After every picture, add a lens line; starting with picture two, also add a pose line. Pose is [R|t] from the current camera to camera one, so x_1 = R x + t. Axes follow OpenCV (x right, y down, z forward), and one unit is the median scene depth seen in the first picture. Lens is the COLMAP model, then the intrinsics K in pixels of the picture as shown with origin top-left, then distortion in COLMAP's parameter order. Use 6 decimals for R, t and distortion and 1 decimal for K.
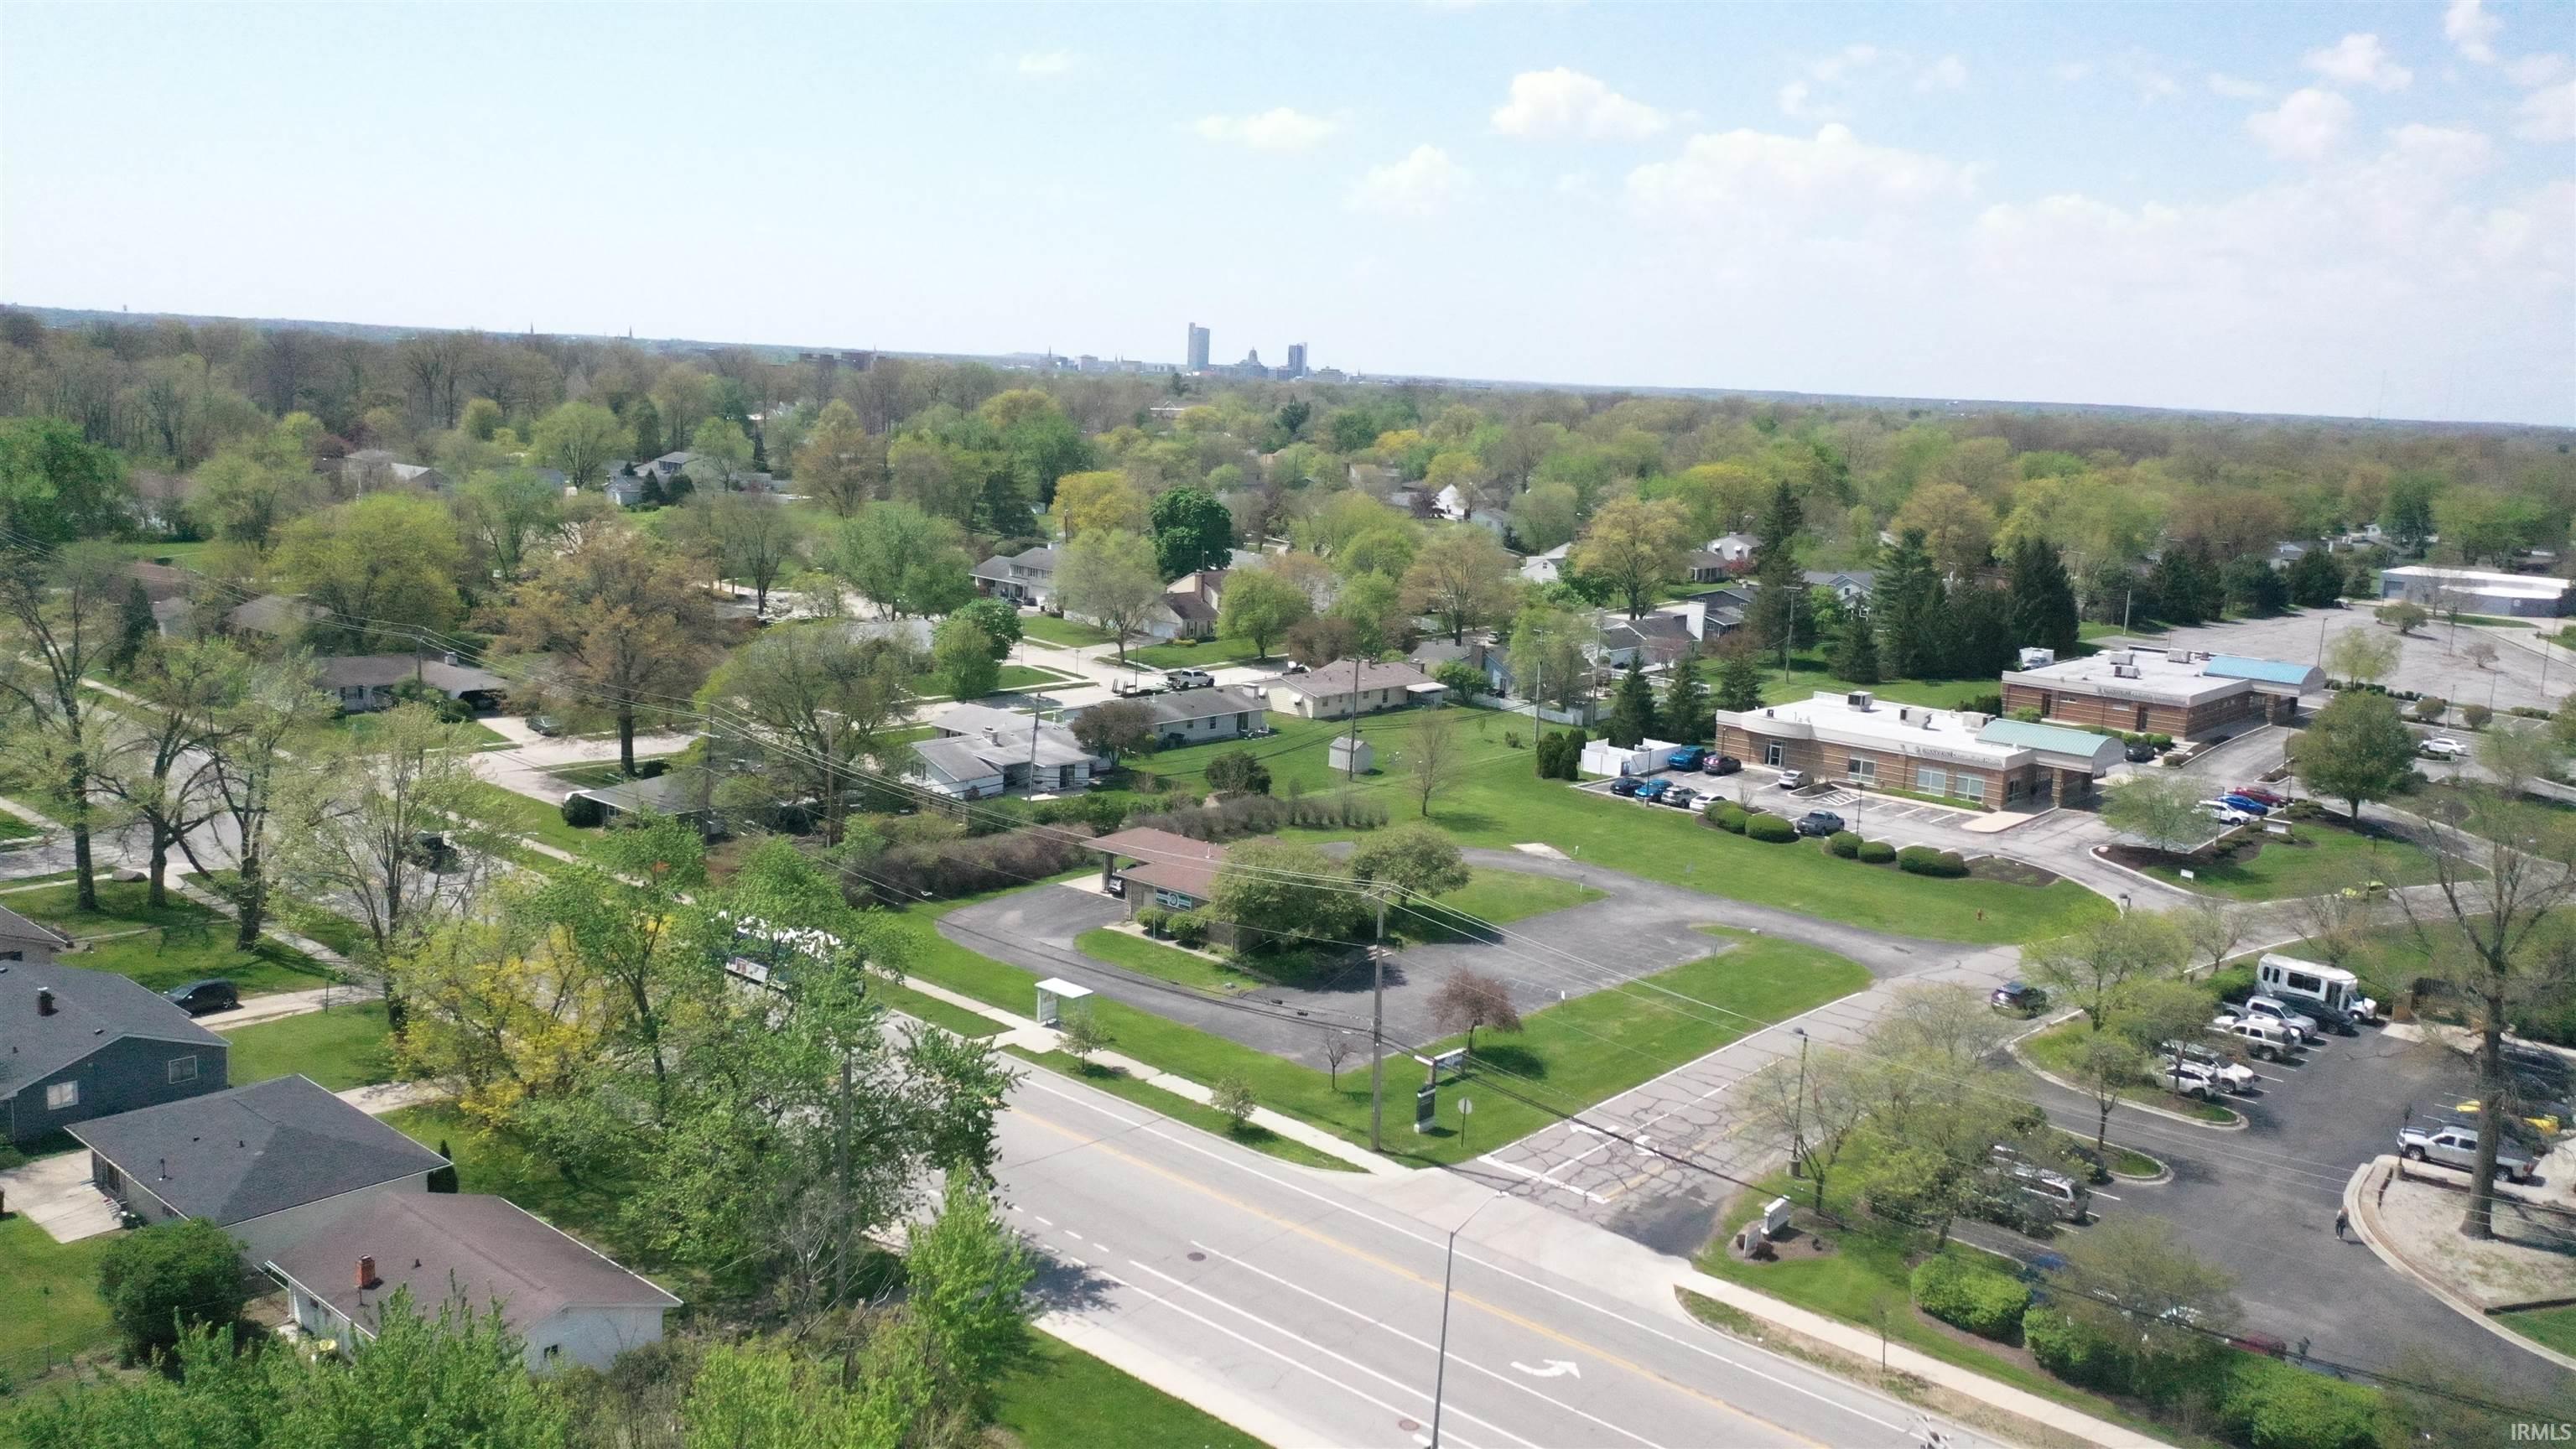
lens RADIAL K [[2034.2, 0, 1288.0], [0, 2034.2, 724.5], [0, 0, 1]] dist [-0.000898, 0.001092]
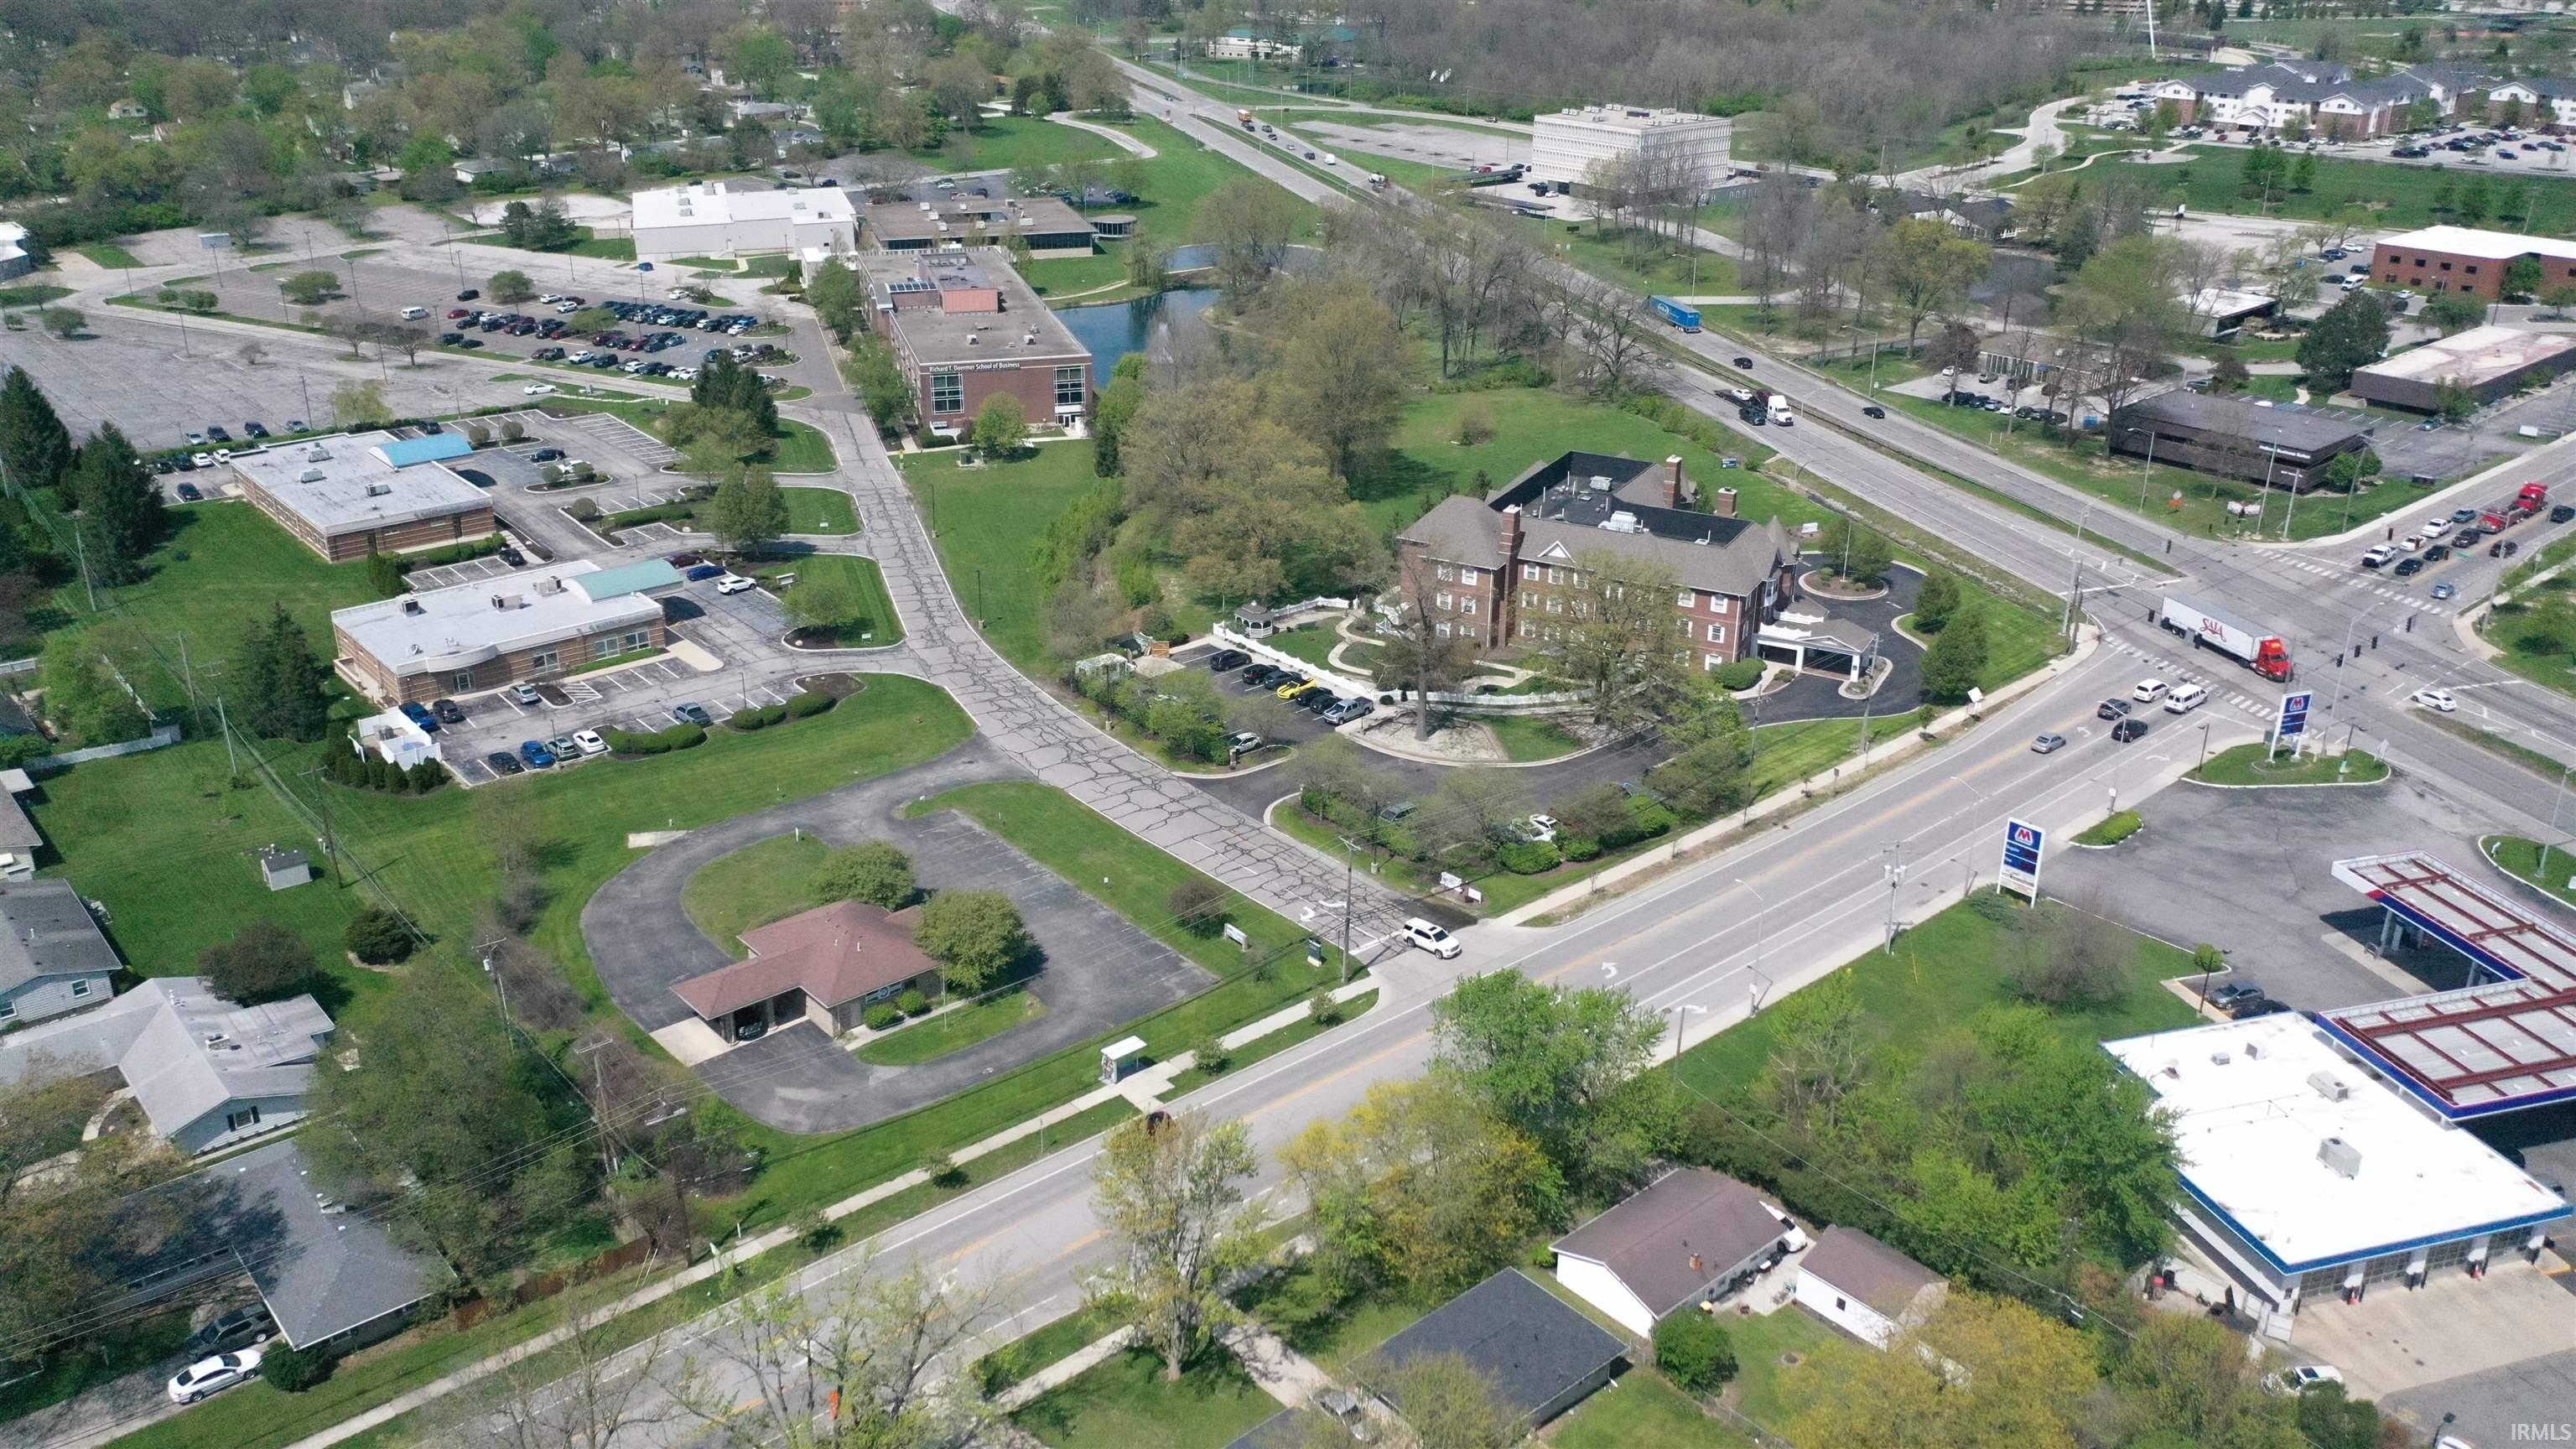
lens RADIAL K [[2030.1, 0, 1288.0], [0, 2030.1, 724.5], [0, 0, 1]] dist [0.007545, -0.003708]
pose [[0.145587, -0.432590, 0.889758, -1.007297], [0.168975, 0.896999, 0.408462, -0.498306], [-0.974809, 0.090880, 0.203689, 0.510077]]
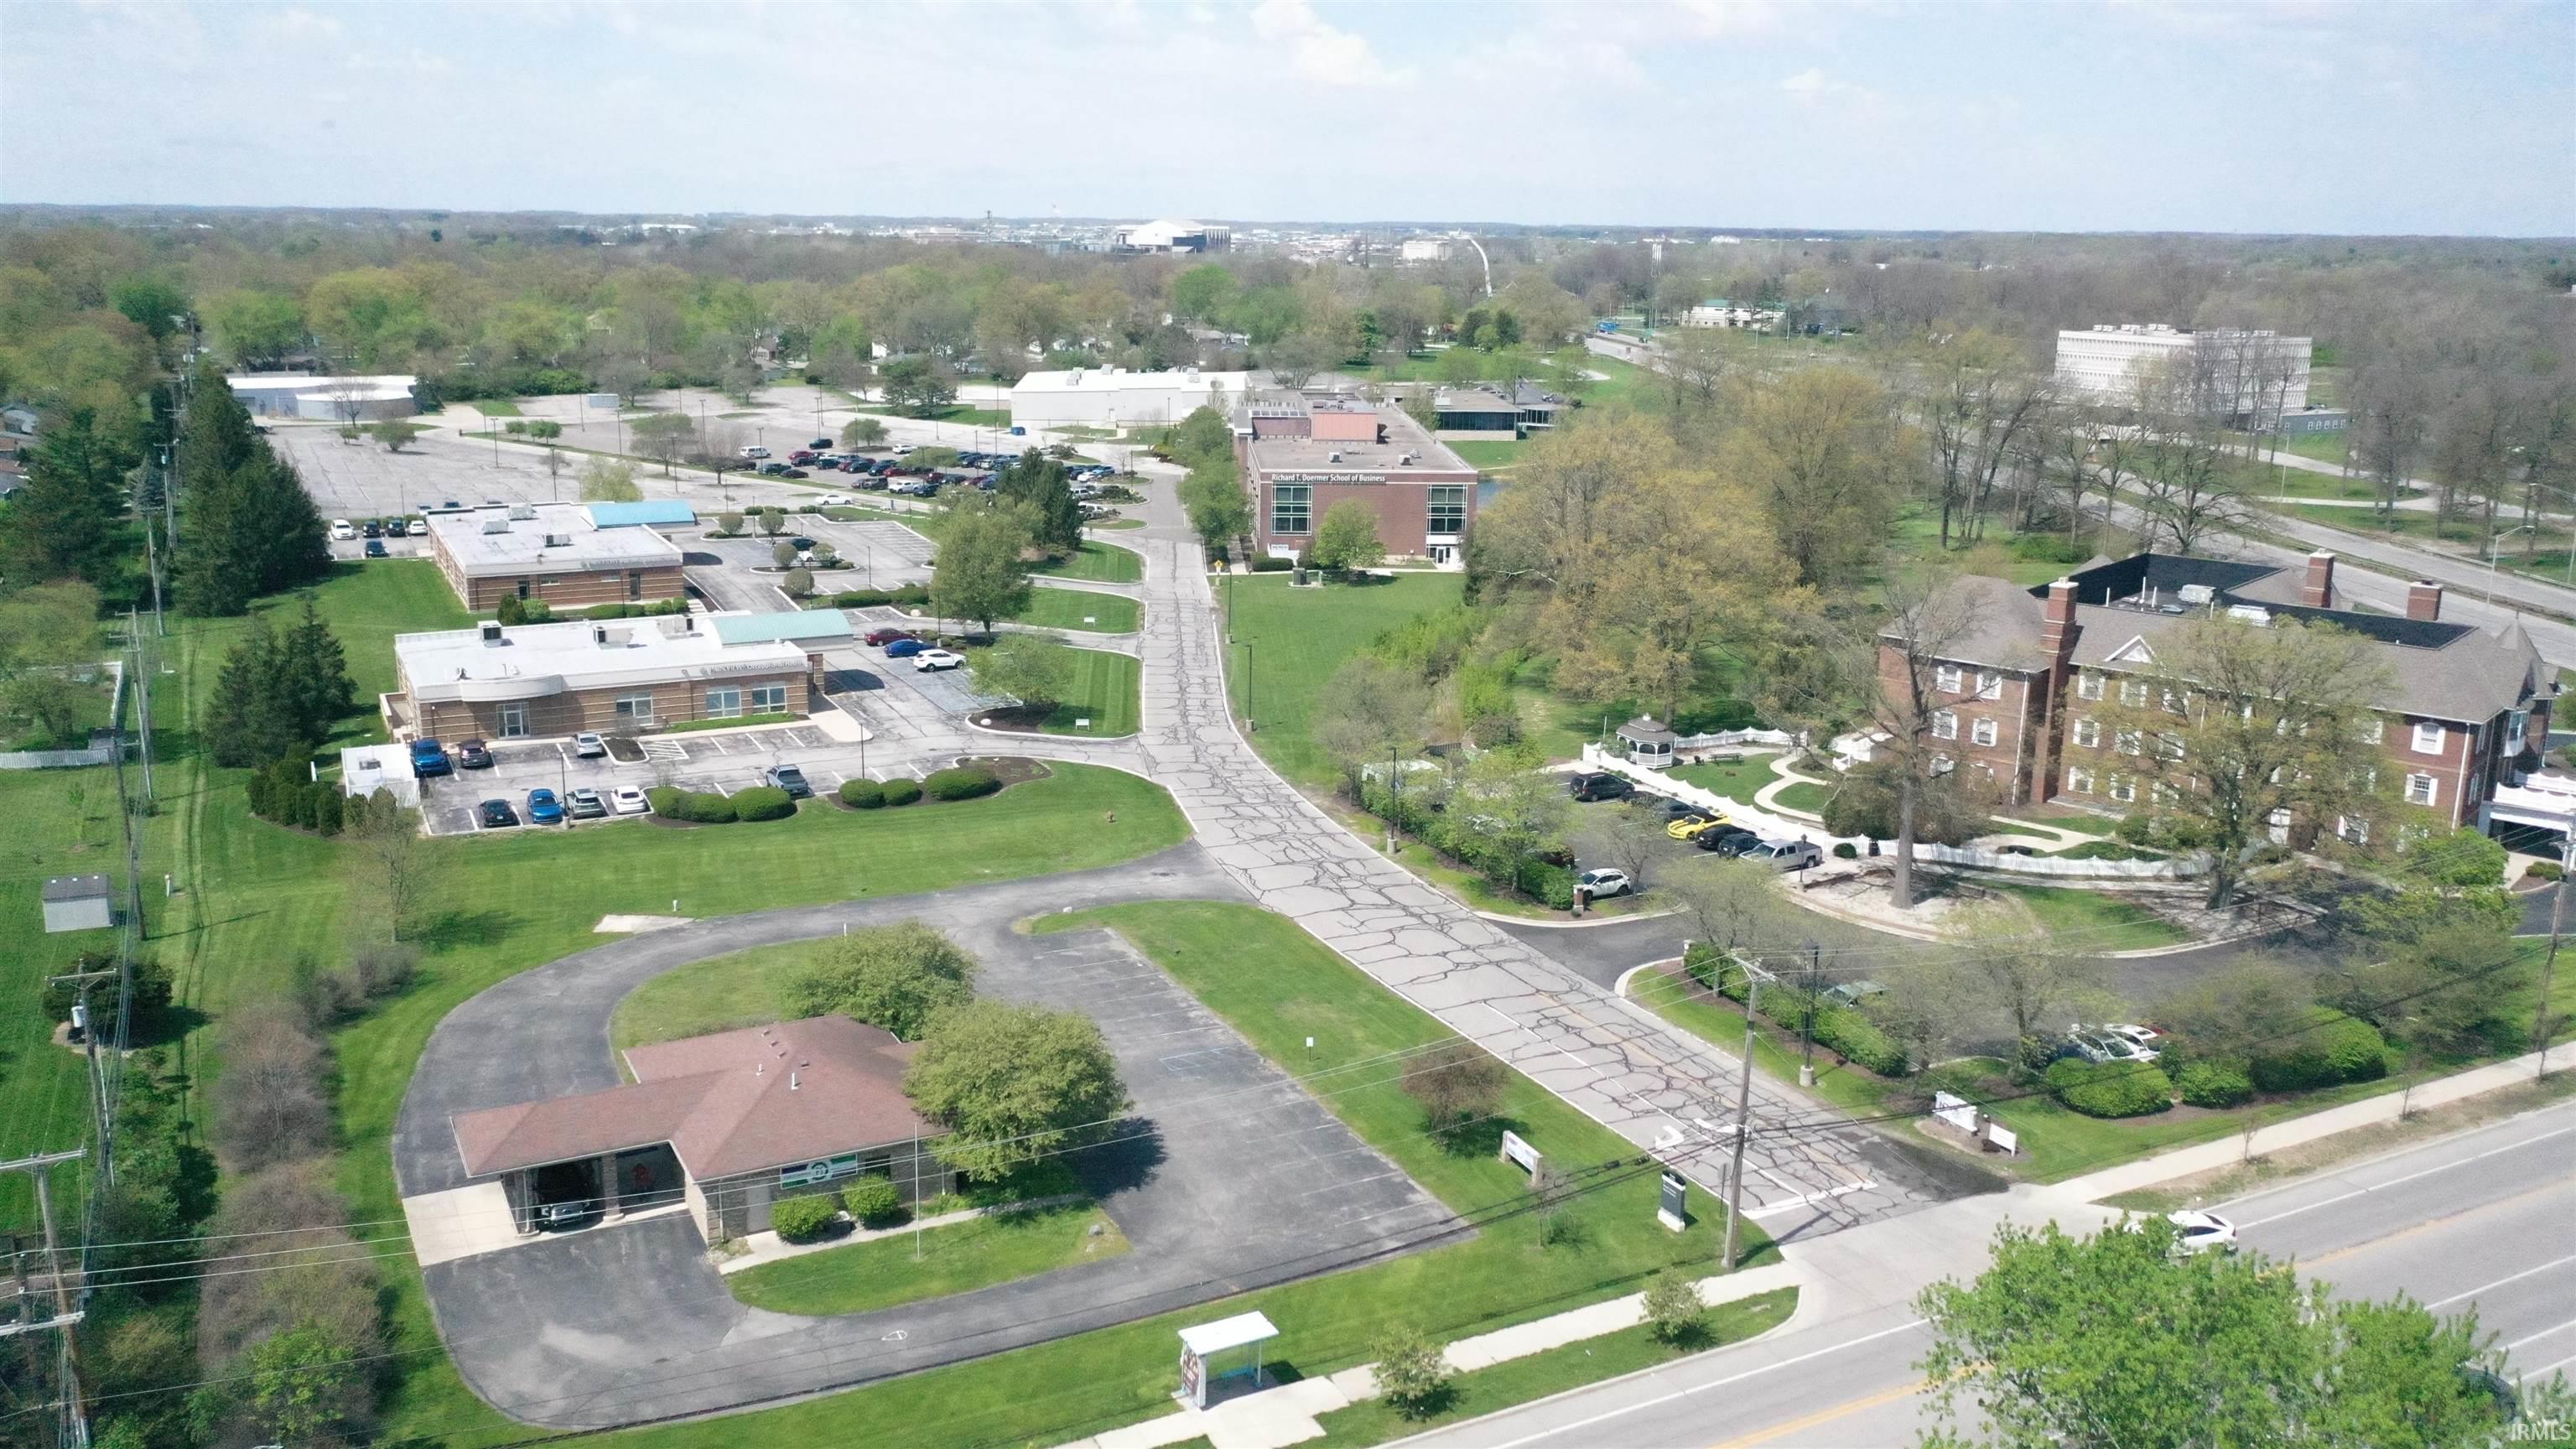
lens RADIAL K [[2034.2, 0, 1288.0], [0, 2034.2, 724.5], [0, 0, 1]] dist [-0.000898, 0.001092]
pose [[0.370744, -0.262026, 0.891006, -0.517276], [0.163814, 0.962784, 0.214972, -0.154336], [-0.914174, 0.066260, 0.399869, 0.609139]]
